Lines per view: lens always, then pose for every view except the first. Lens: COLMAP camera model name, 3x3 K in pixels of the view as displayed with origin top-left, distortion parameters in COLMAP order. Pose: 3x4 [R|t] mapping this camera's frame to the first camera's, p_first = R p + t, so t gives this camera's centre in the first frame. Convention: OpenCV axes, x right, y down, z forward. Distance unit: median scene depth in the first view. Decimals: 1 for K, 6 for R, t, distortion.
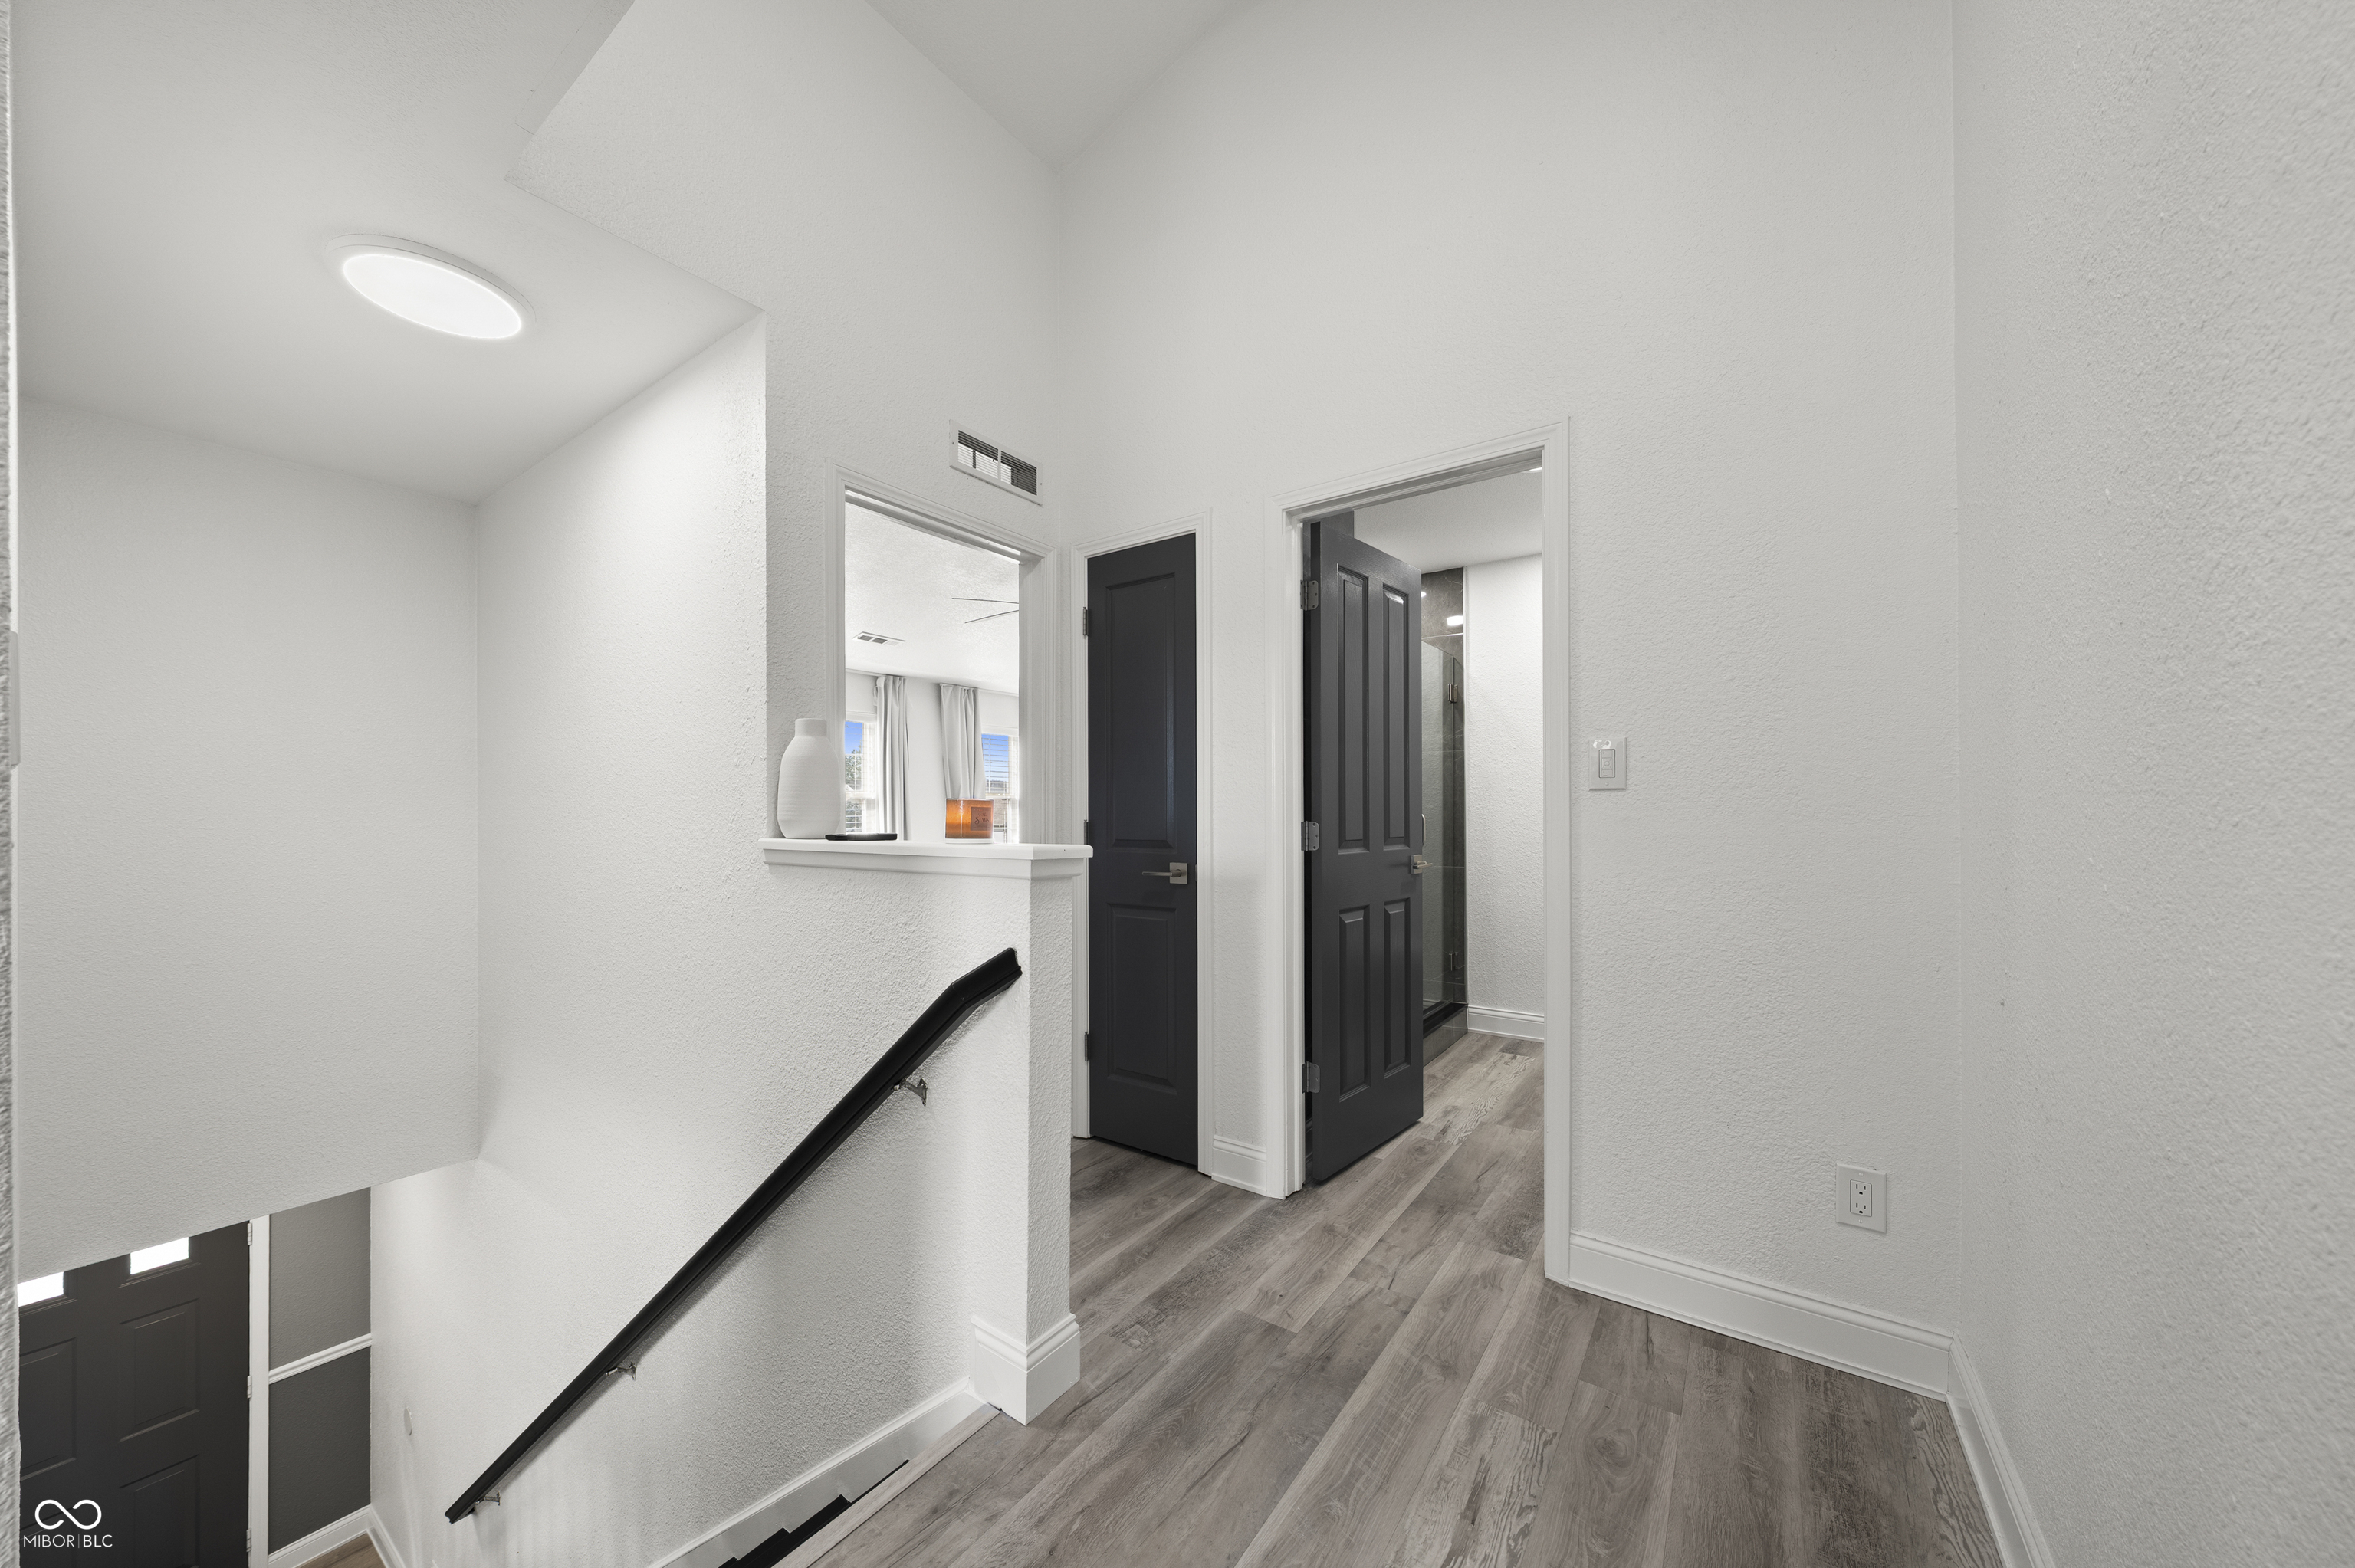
lens RADIAL K [[830.3, 0, 1177.5], [0, 830.3, 784.0], [0, 0, 1]] dist [0.000508, 0.000042]
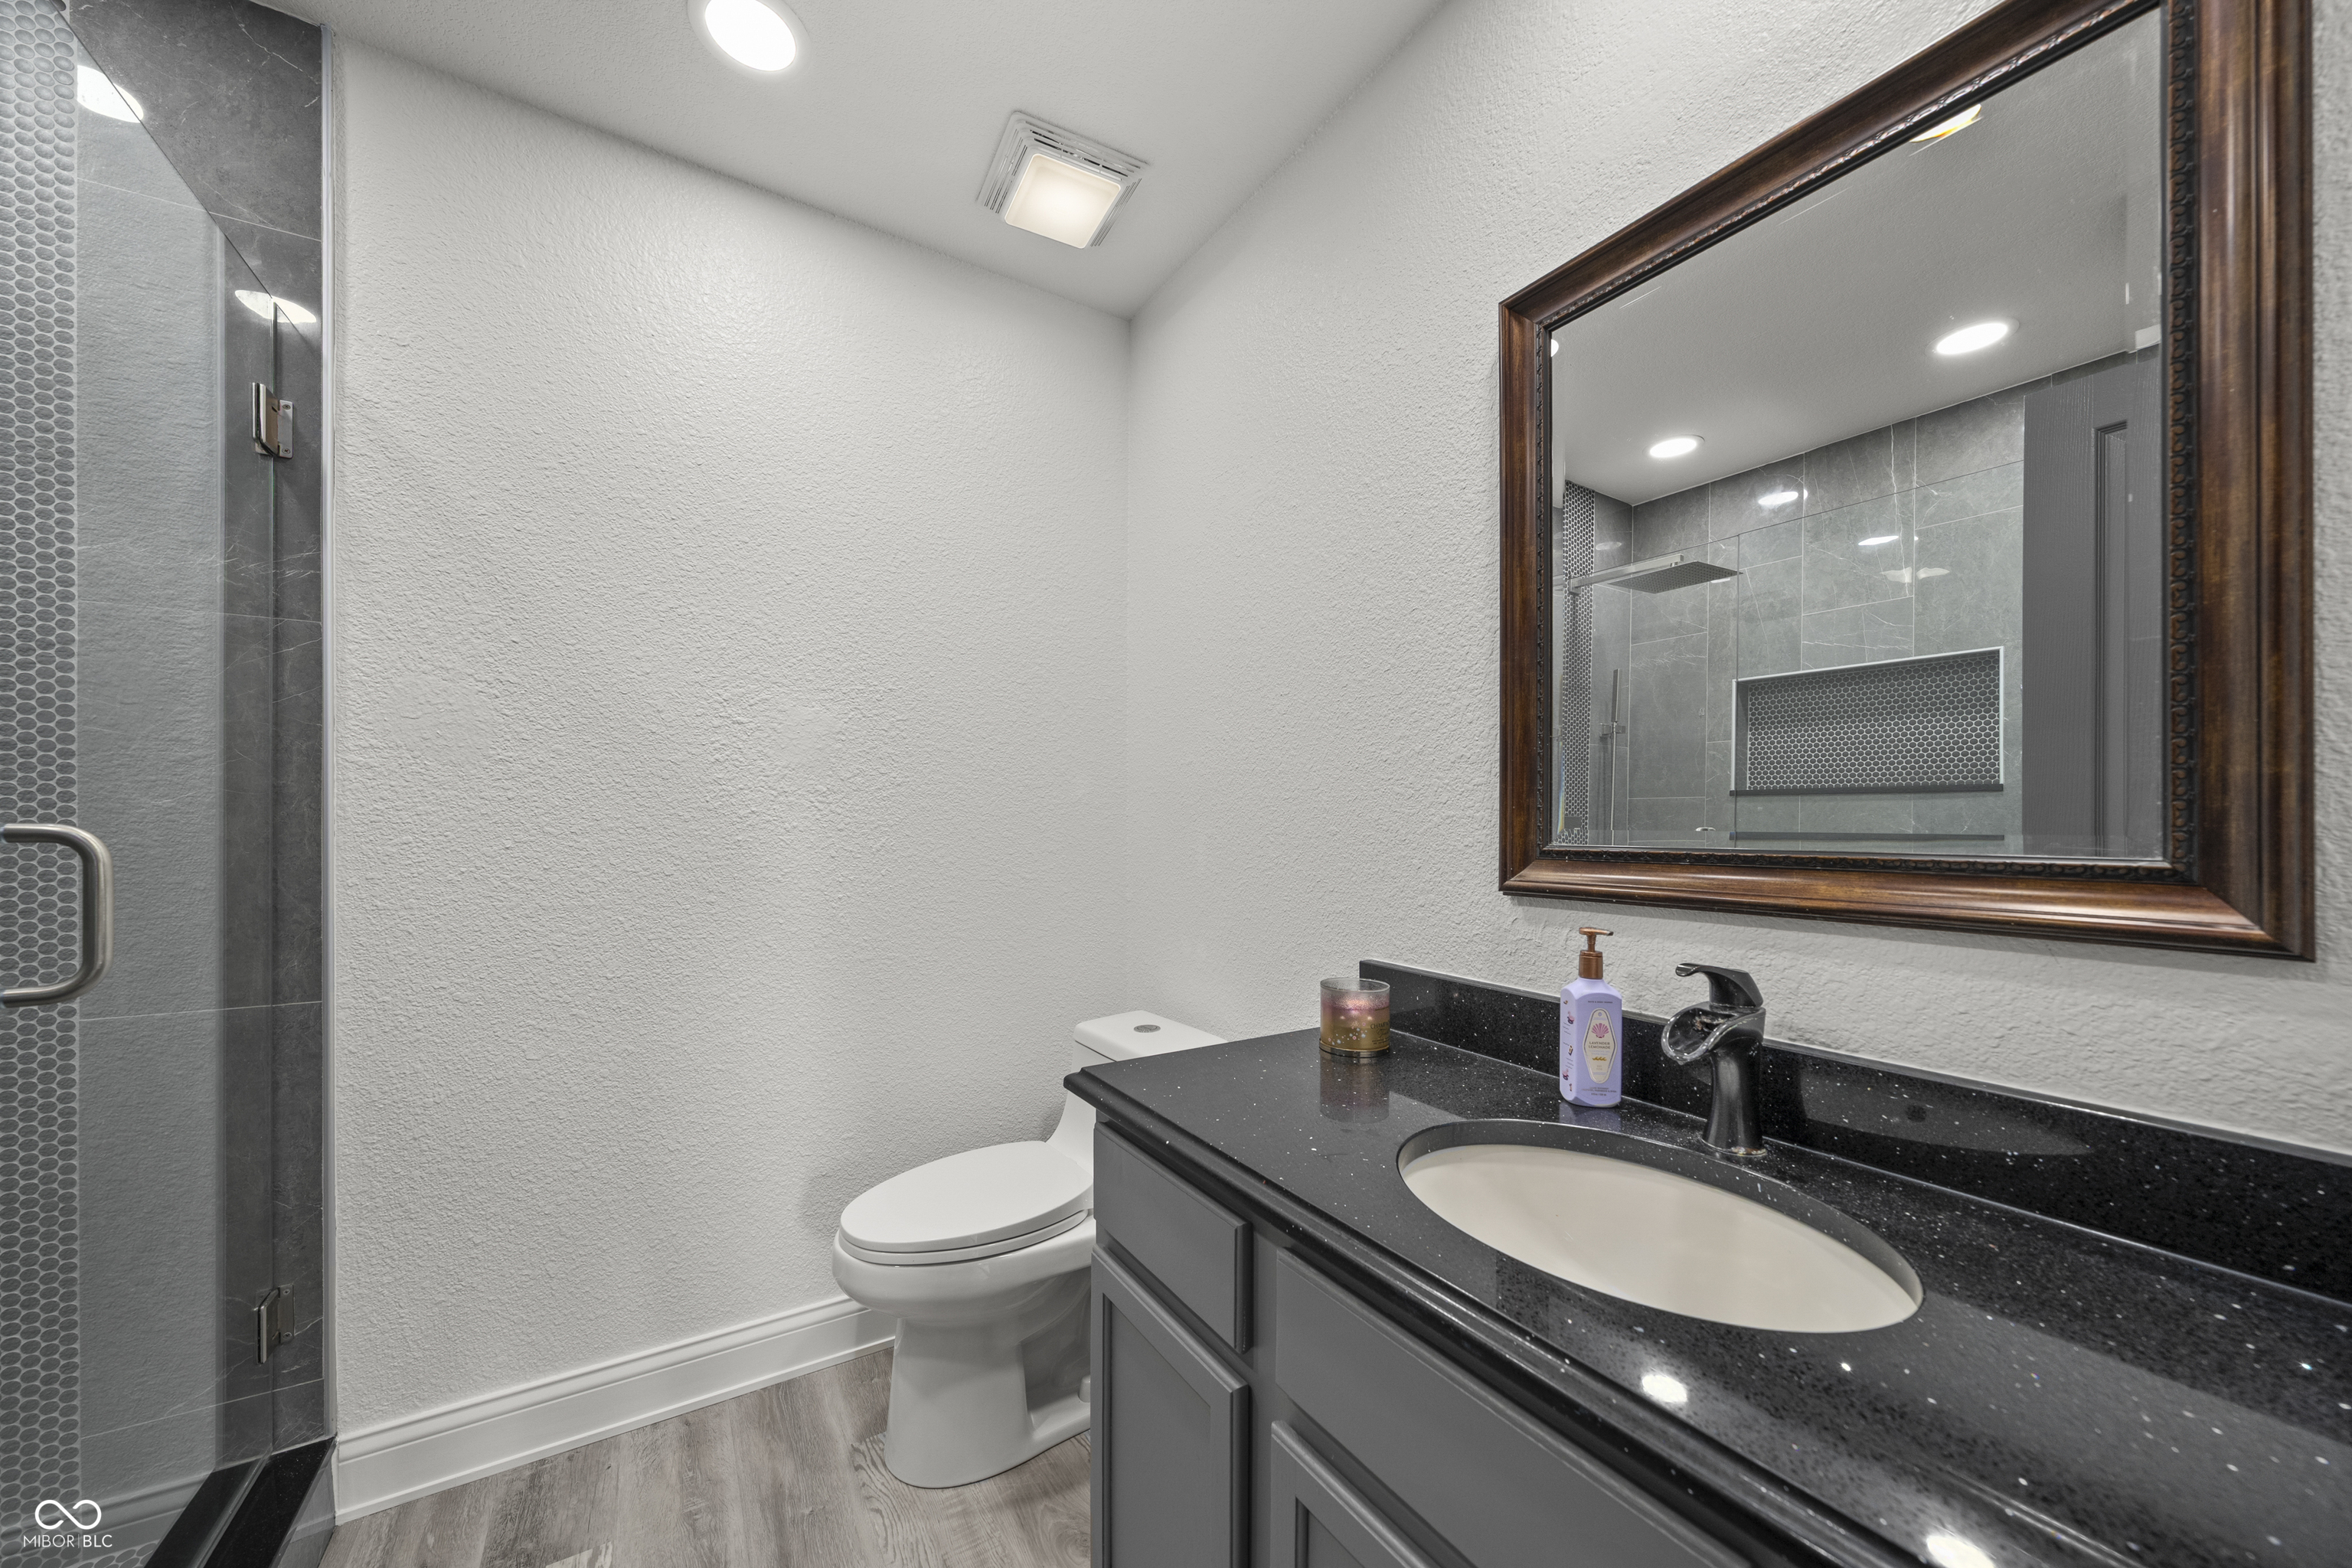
lens RADIAL K [[859.1, 0, 1178.2], [0, 859.1, 790.4], [0, 0, 1]] dist [-0.003413, 0.000105]
pose [[0.415559, 0.003287, 0.909560, 0.186324], [-0.009764, 0.999952, 0.000847, 0.020665], [-0.909514, -0.009233, 0.415571, 0.571876]]
